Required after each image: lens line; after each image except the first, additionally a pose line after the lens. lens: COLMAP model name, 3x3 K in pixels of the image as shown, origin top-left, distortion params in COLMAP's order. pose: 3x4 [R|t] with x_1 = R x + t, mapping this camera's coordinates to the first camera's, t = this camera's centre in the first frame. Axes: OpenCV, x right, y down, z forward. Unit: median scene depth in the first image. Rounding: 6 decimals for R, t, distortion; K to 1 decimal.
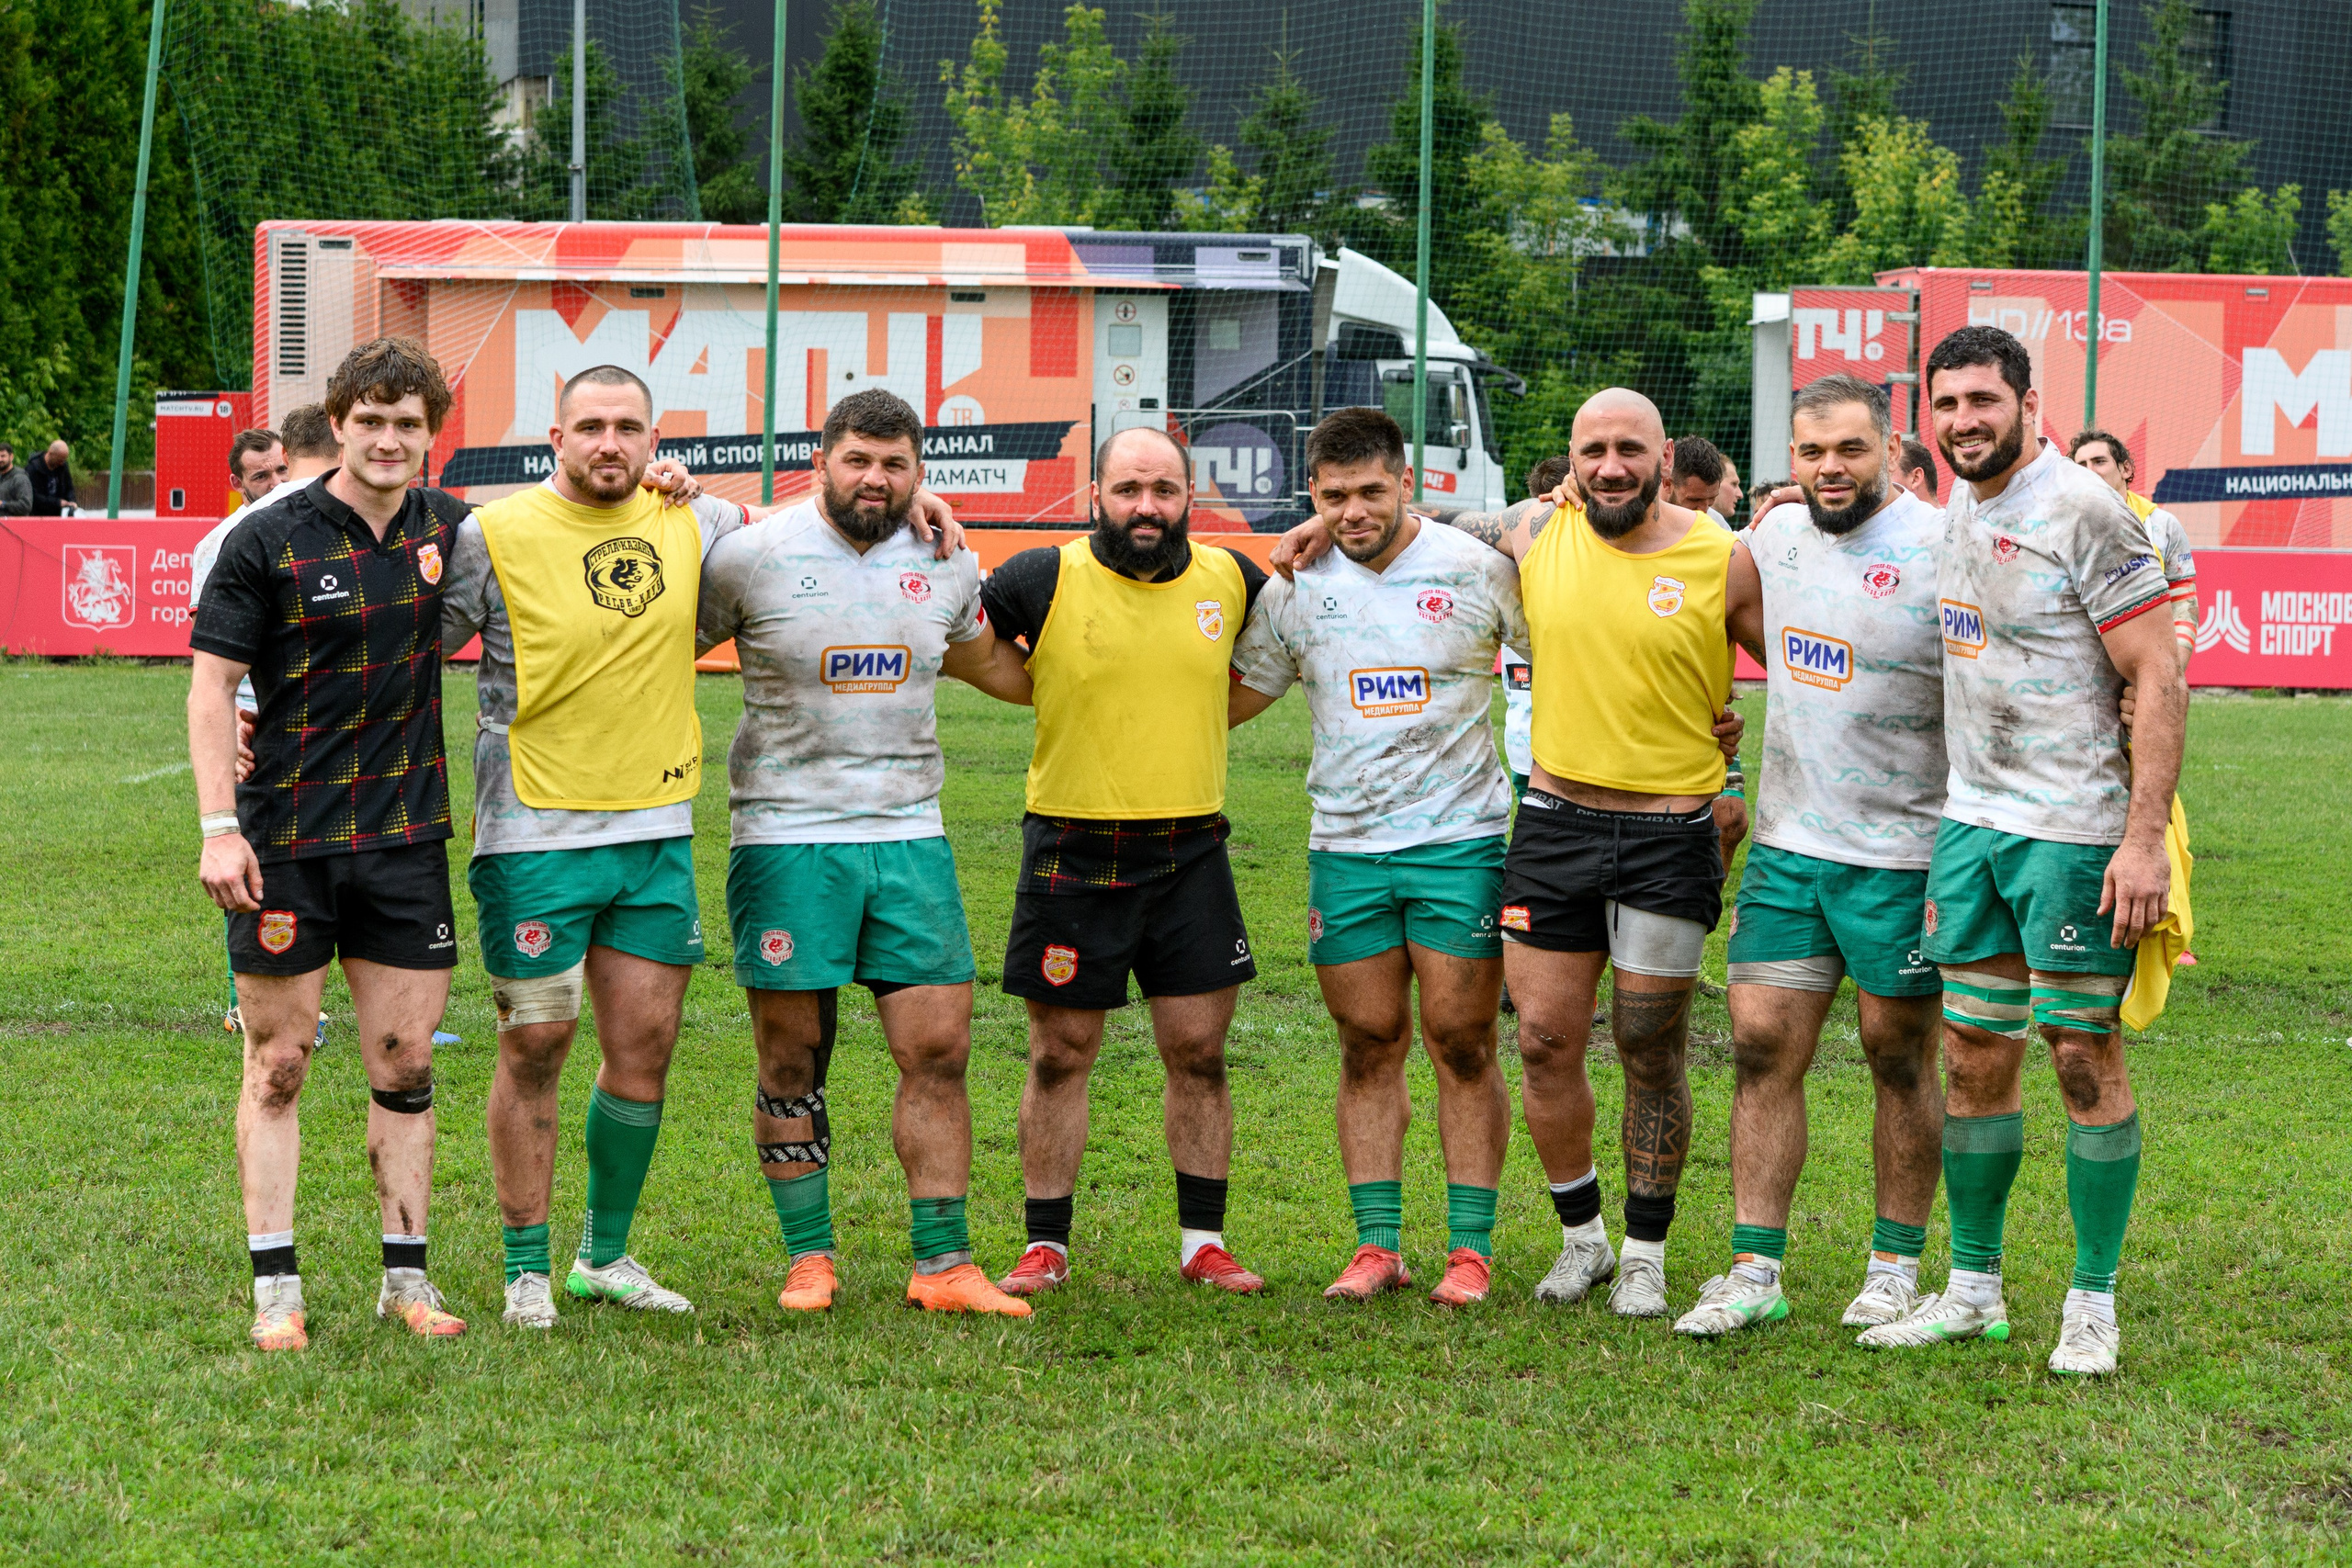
lens RADIAL K [[4906.0, 0, 1177.6], [0, 4906.0, 770.7], [0, 0, 1]] dist [-0.140044, 0.000000]
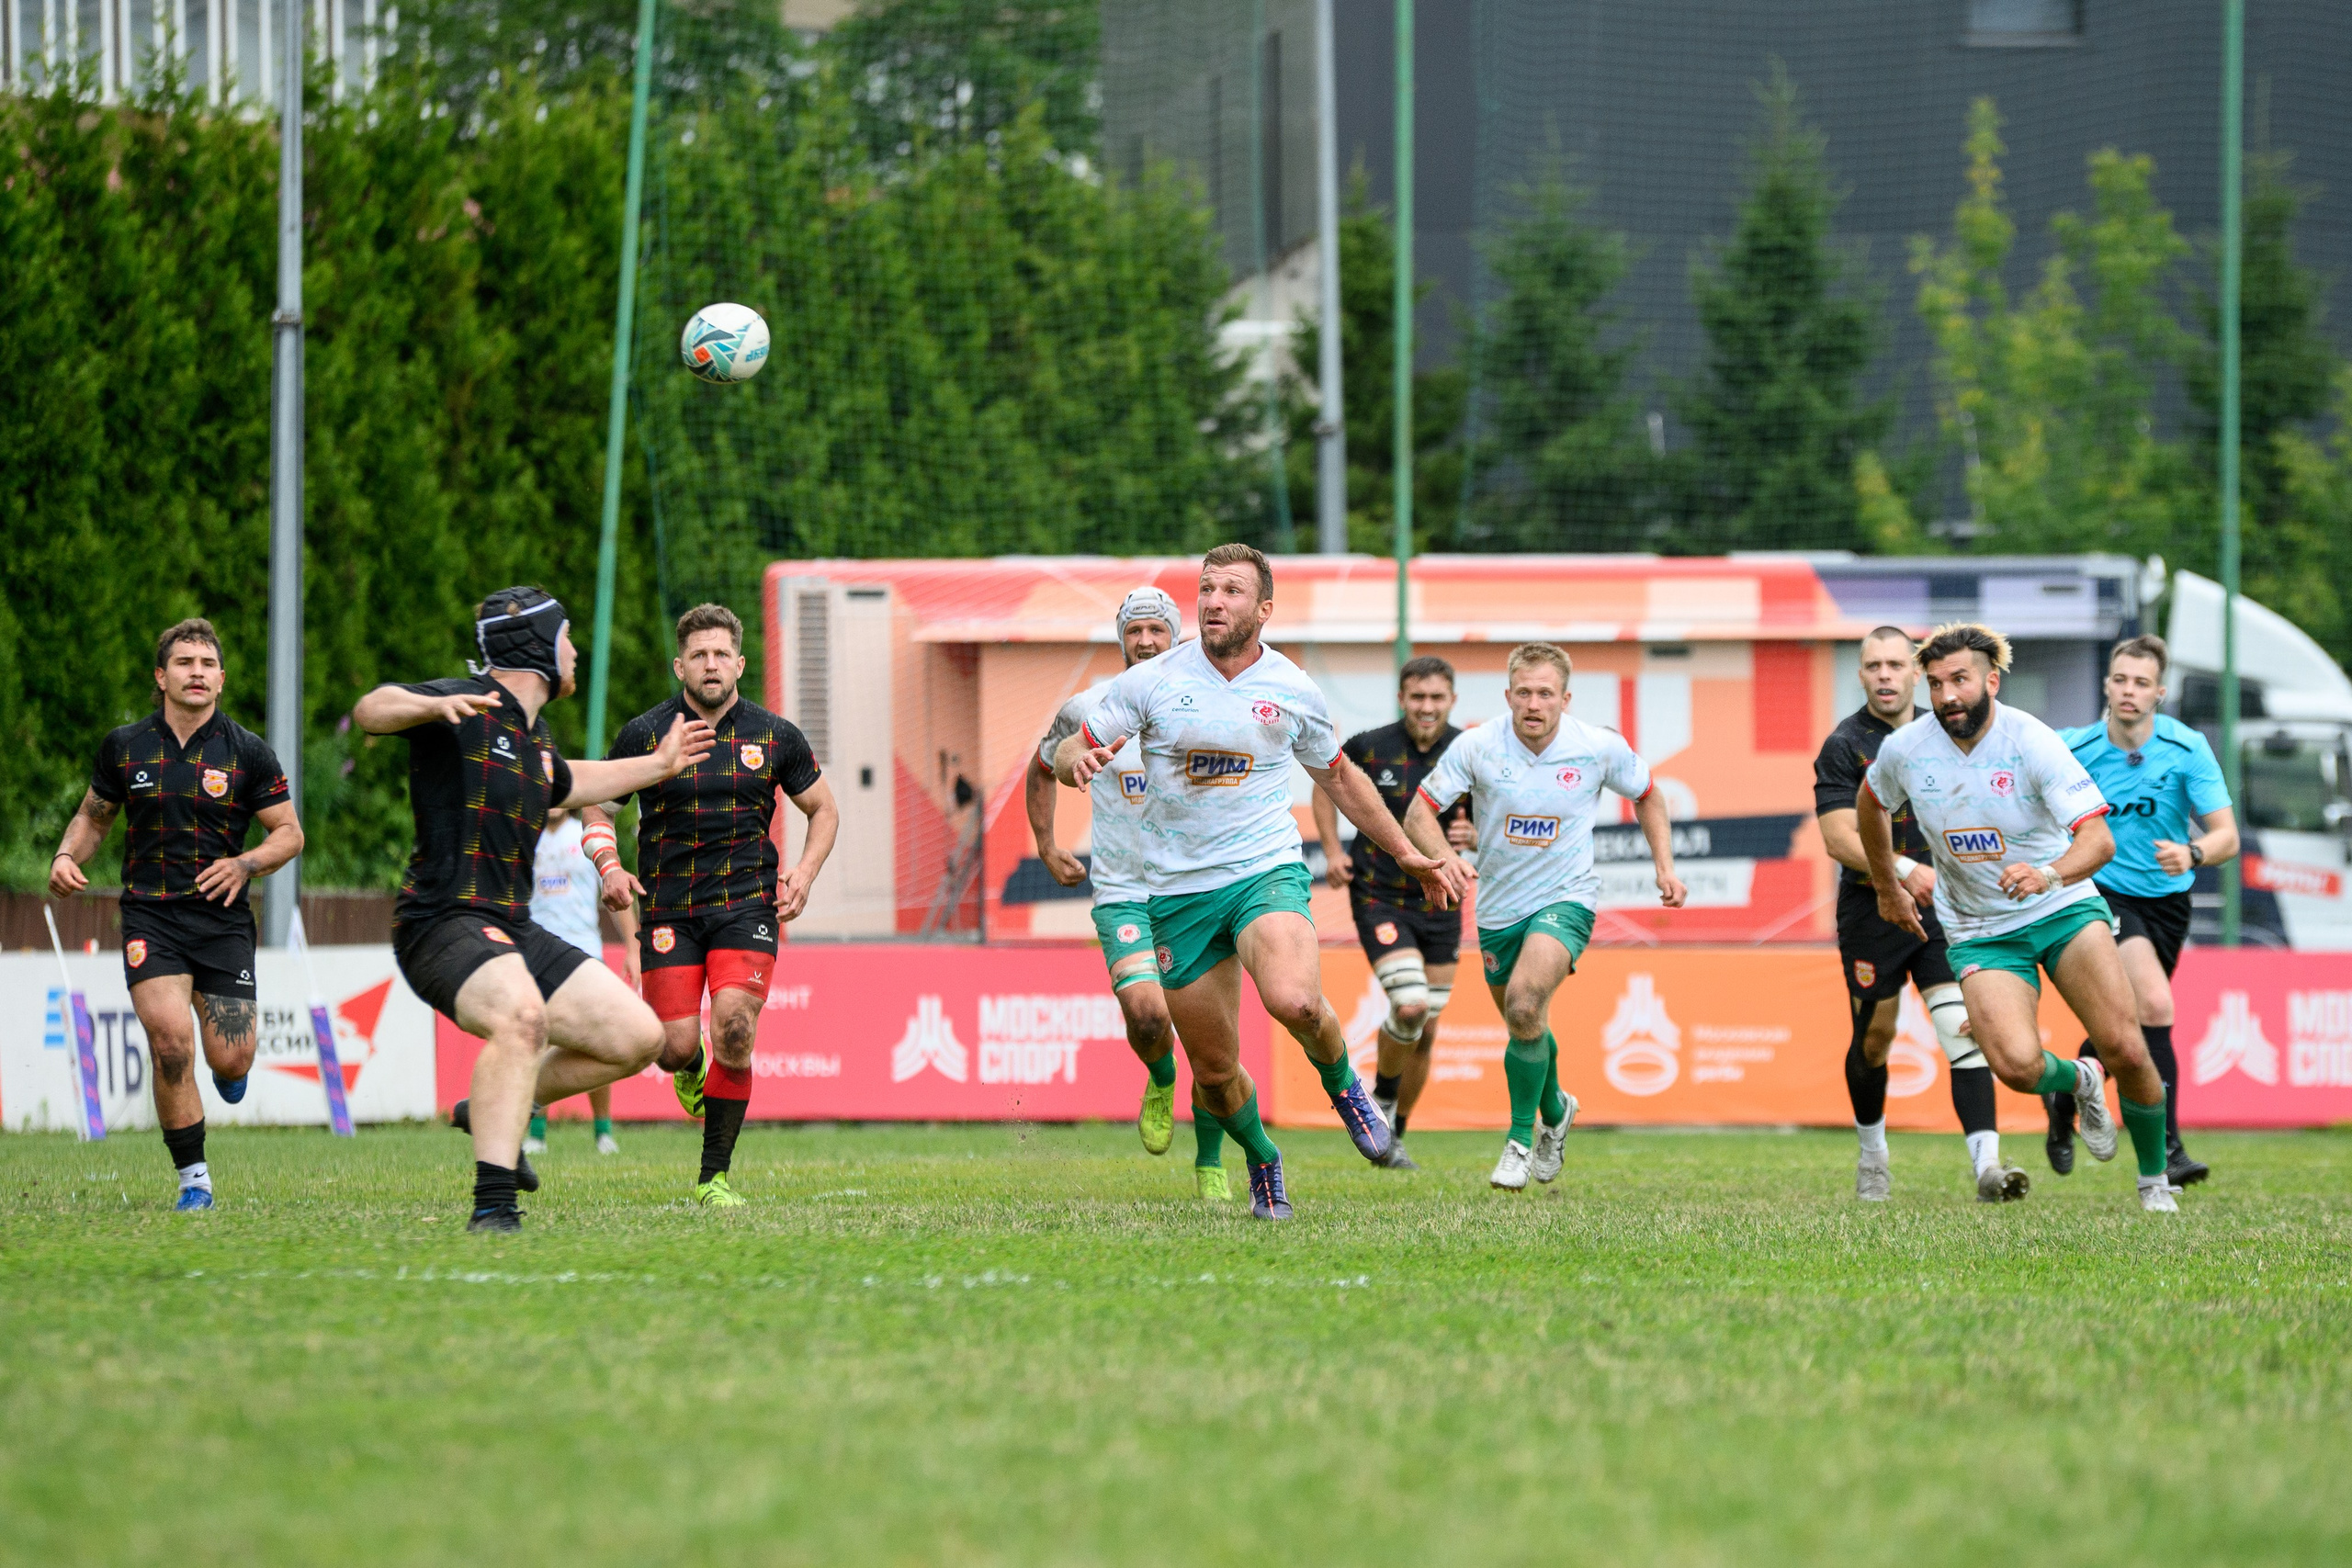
lens RADIAL K [[14120.5, 0, 1170.2], [0, 14120.5, 787.7], [0, 0, 1]] dist [1.115300, 0.000000]
pose [[0.982621, -0.017559, -0.184790, 0.214693], [0.003703, 0.997172, -0.075064, 0.067324], [0.185586, 0.073075, 0.979907, -0.880359]]
